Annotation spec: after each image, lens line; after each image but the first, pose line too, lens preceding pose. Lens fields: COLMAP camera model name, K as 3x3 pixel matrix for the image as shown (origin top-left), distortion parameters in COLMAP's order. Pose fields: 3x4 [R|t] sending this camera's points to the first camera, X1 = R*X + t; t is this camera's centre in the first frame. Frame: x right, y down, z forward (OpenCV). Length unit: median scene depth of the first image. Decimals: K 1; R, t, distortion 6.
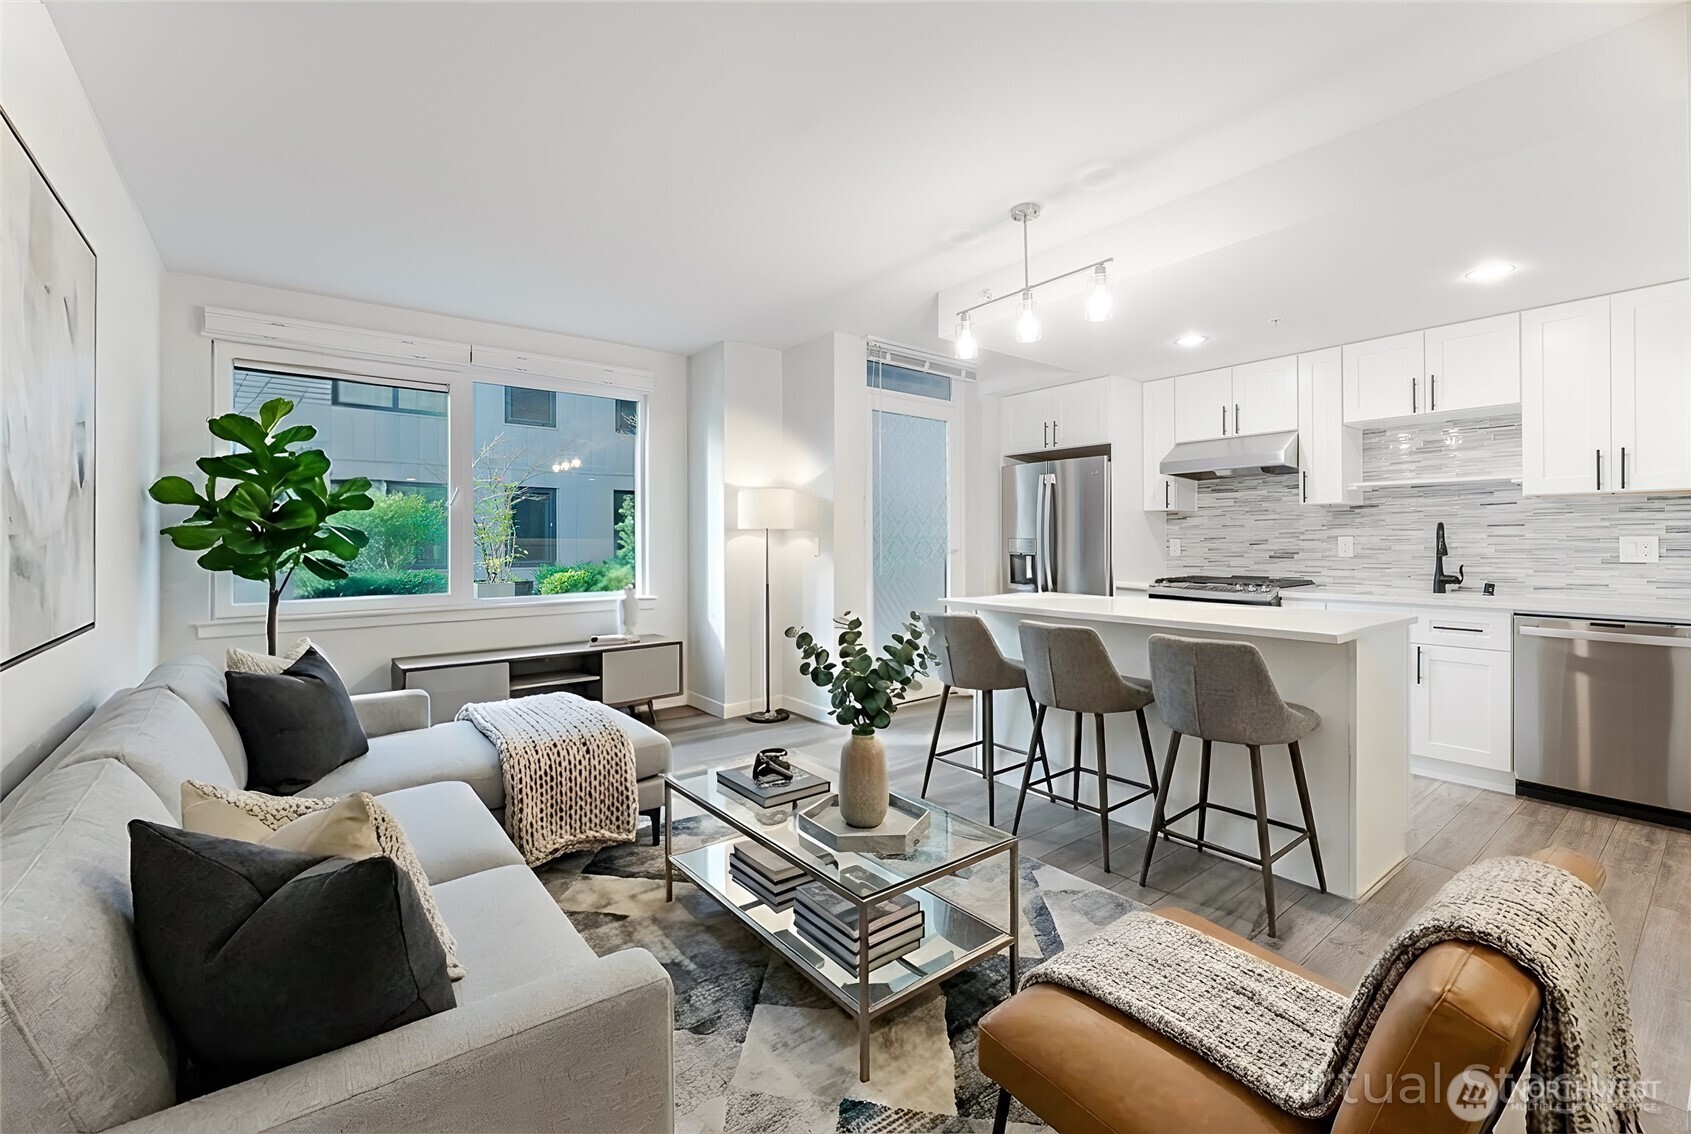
lens RADIAL K [[707.2, 0, 849.6], [0, 707.2, 552.9], [0, 0, 1]] dist [-0.008031, 0.001548]
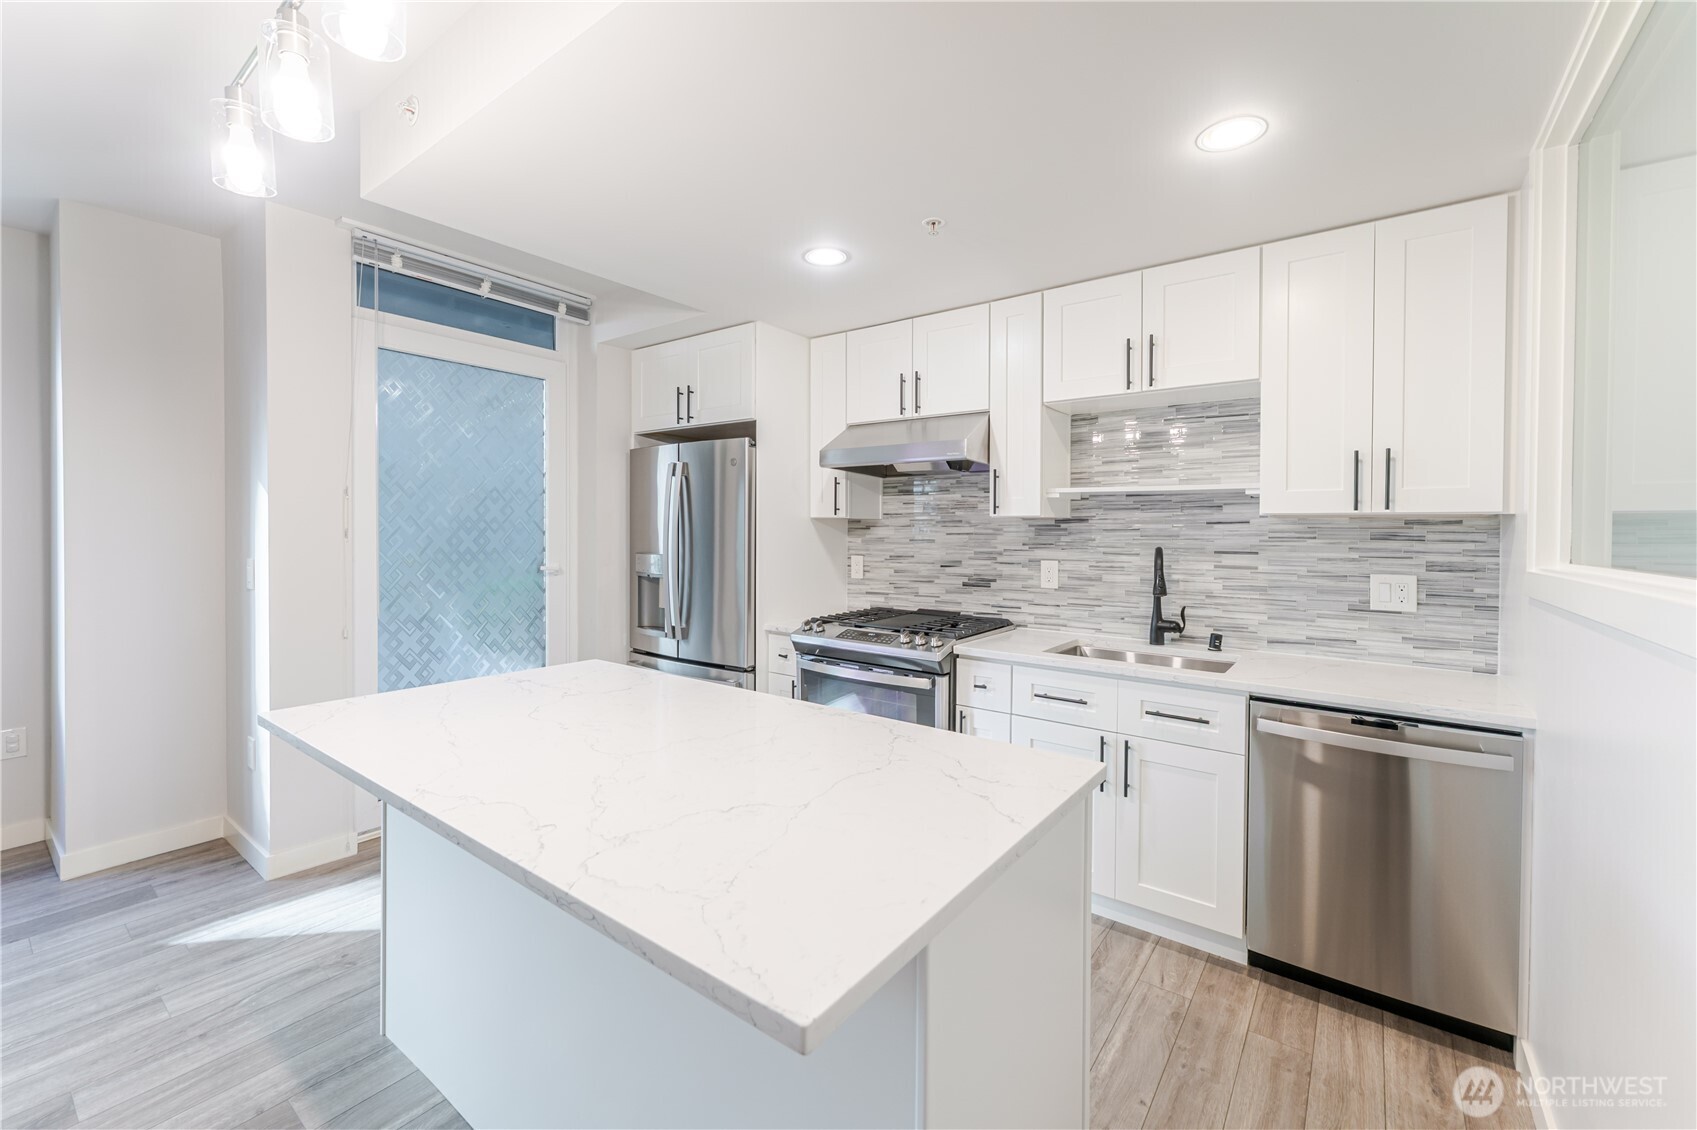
lens RADIAL K [[692.7, 0, 846.4], [0, 692.7, 549.8], [0, 0, 1]] dist [0.002855, -0.000256]
pose [[0.966463, 0.000819, 0.256806, 0.330339], [-0.005348, 0.999842, 0.016938, -0.047530], [-0.256752, -0.017744, 0.966314, 0.376682]]
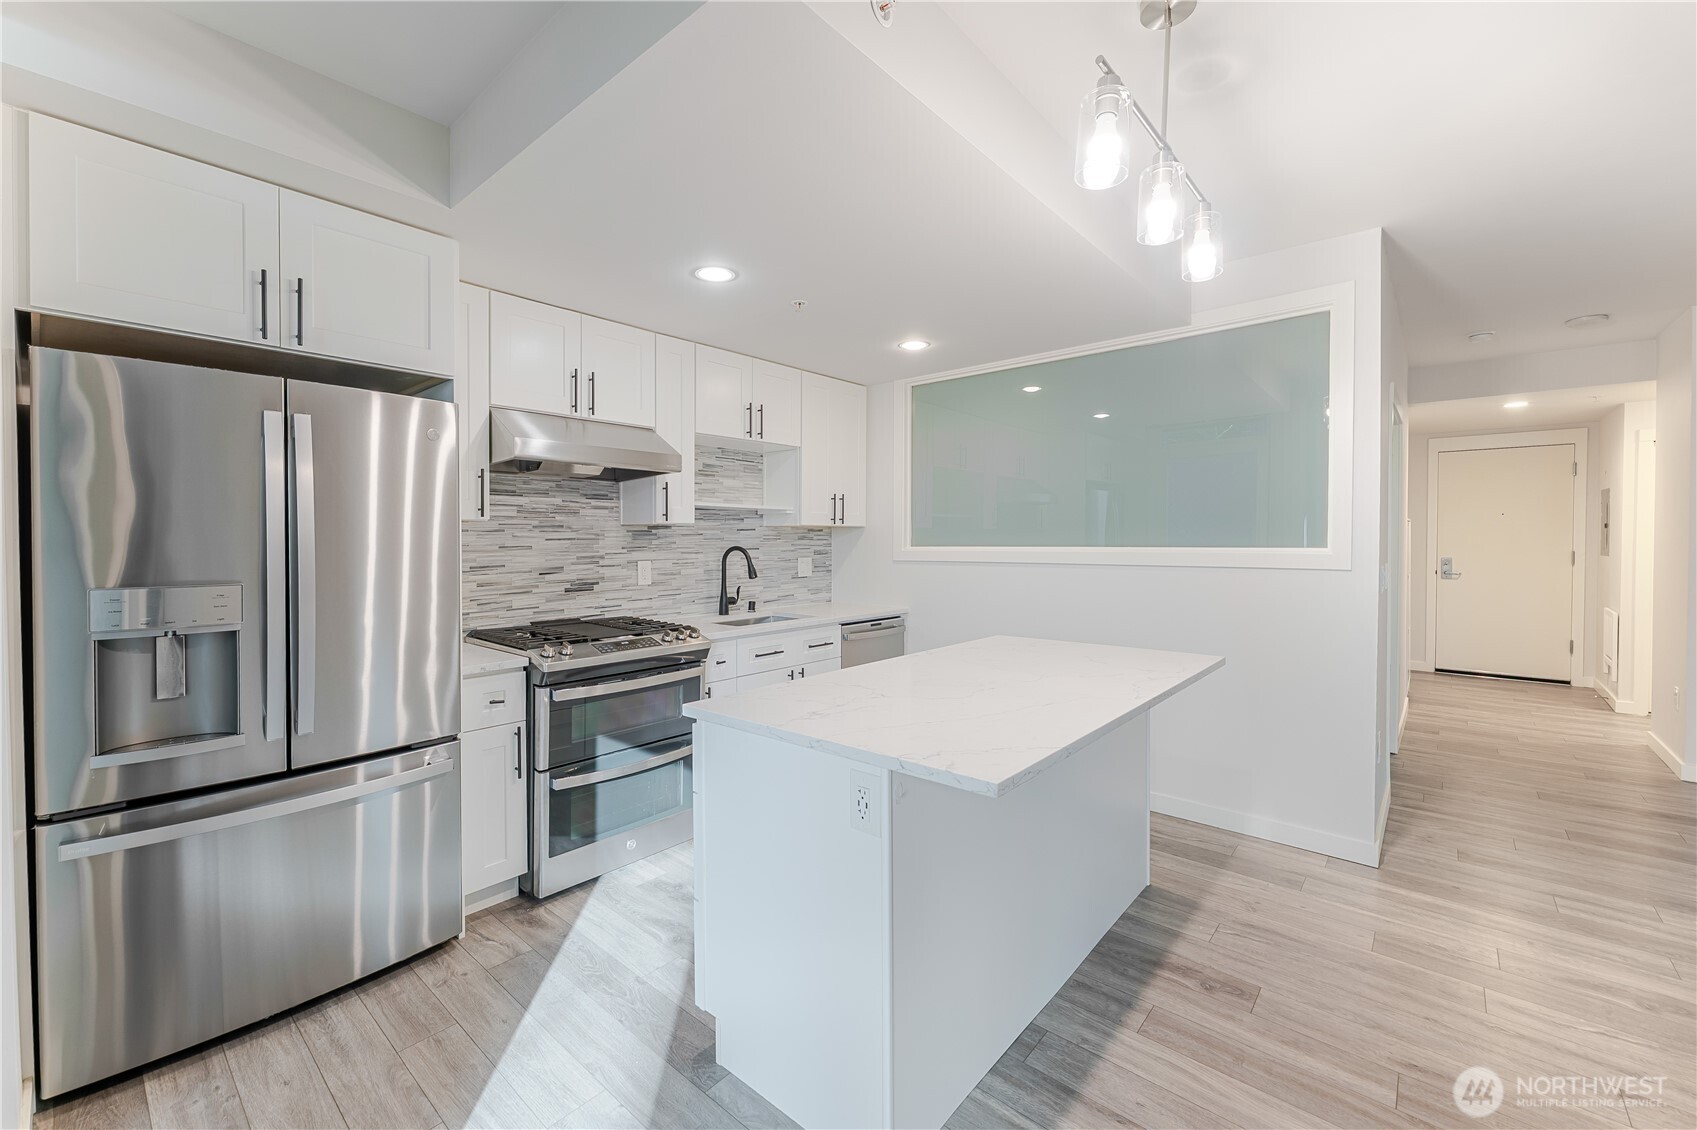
lens RADIAL K [[692.7, 0, 849.1], [0, 692.7, 537.4], [0, 0, 1]] dist [0.002855, -0.000256]
pose [[-0.197097, 0.008235, 0.980349, -0.177255], [0.020067, 0.999789, -0.004364, -0.045090], [-0.980179, 0.018813, -0.197221, 0.967655]]
